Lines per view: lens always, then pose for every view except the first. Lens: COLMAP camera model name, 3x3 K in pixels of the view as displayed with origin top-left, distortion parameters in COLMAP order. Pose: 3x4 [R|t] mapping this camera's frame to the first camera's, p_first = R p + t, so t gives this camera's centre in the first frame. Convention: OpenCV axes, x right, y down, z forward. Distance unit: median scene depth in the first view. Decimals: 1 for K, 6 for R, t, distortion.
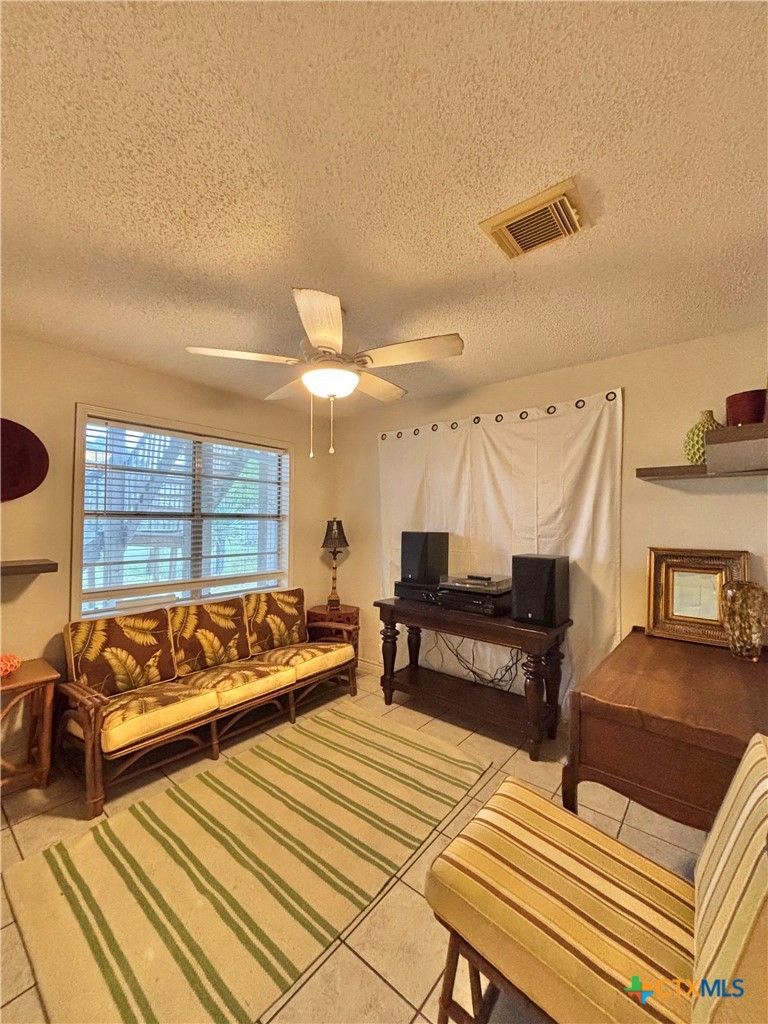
lens RADIAL K [[410.2, 0, 382.9], [0, 410.2, 514.6], [0, 0, 1]] dist [0.003381, -0.001242]
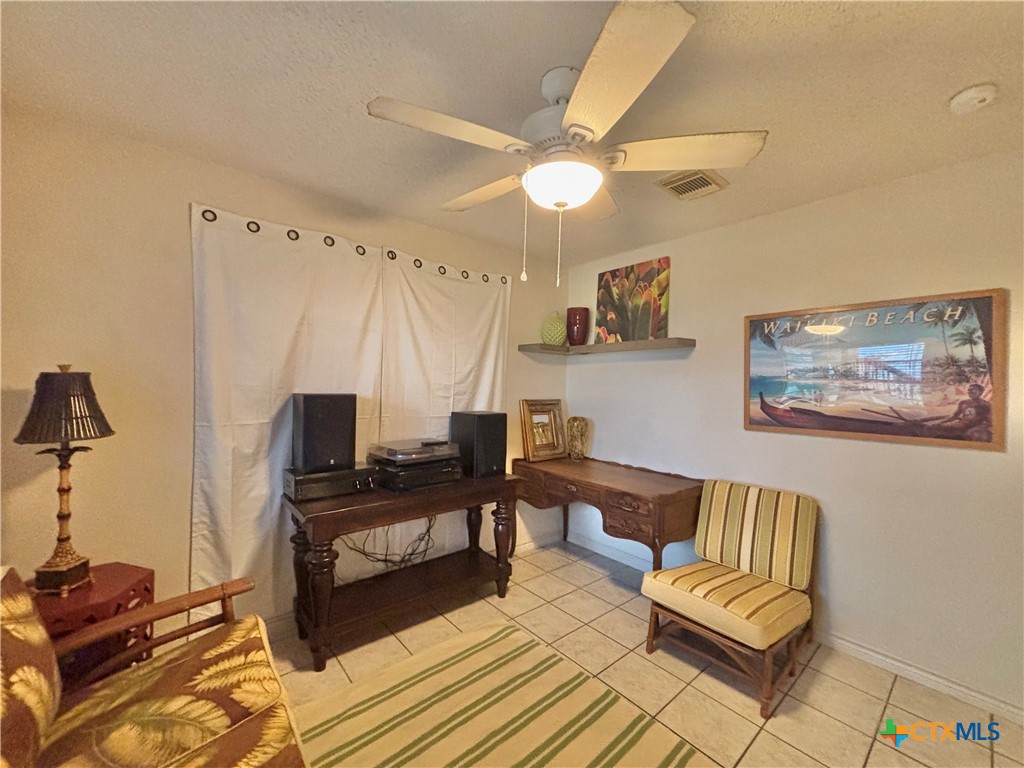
lens RADIAL K [[410.2, 0, 511.6], [0, 410.2, 387.9], [0, 0, 1]] dist [0.003381, -0.001242]
pose [[0.169348, -0.016595, 0.985417, -0.561641], [-0.034421, 0.999149, 0.022741, 0.007145], [-0.984955, -0.037770, 0.168633, 0.638592]]
